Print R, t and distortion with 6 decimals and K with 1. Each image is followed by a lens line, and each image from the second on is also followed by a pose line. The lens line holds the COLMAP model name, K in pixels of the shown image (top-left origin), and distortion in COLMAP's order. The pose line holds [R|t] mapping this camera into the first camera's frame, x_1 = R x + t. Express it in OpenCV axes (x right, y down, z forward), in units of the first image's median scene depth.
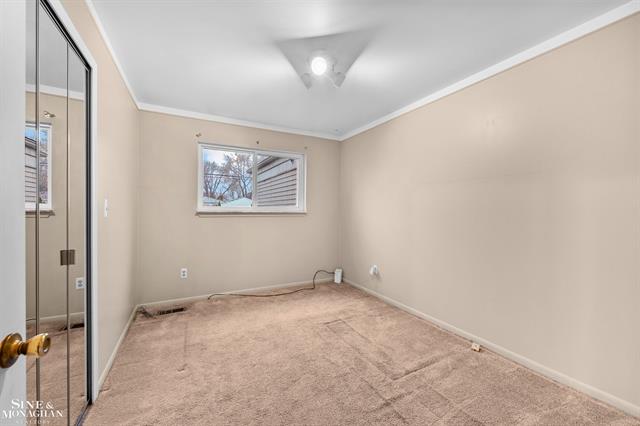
lens RADIAL K [[253.3, 0, 318.8], [0, 253.3, 213.1], [0, 0, 1]] dist [-0.001649, 0.000095]
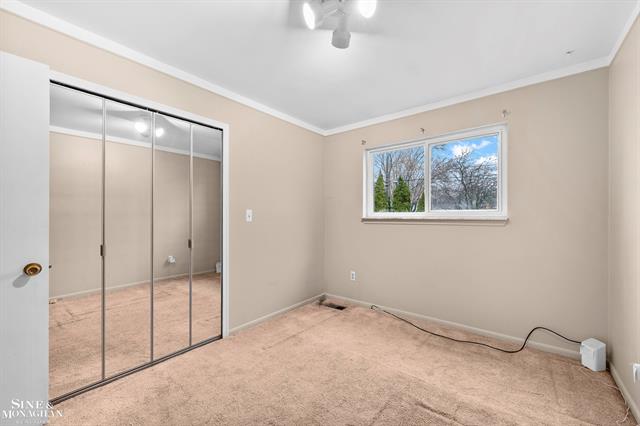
lens RADIAL K [[253.3, 0, 318.8], [0, 253.3, 213.1], [0, 0, 1]] dist [-0.001649, 0.000095]
pose [[0.400418, -0.024287, -0.916011, 0.407388], [-0.008419, 0.999509, -0.030181, 0.007293], [0.916294, 0.019797, 0.400017, 0.452527]]
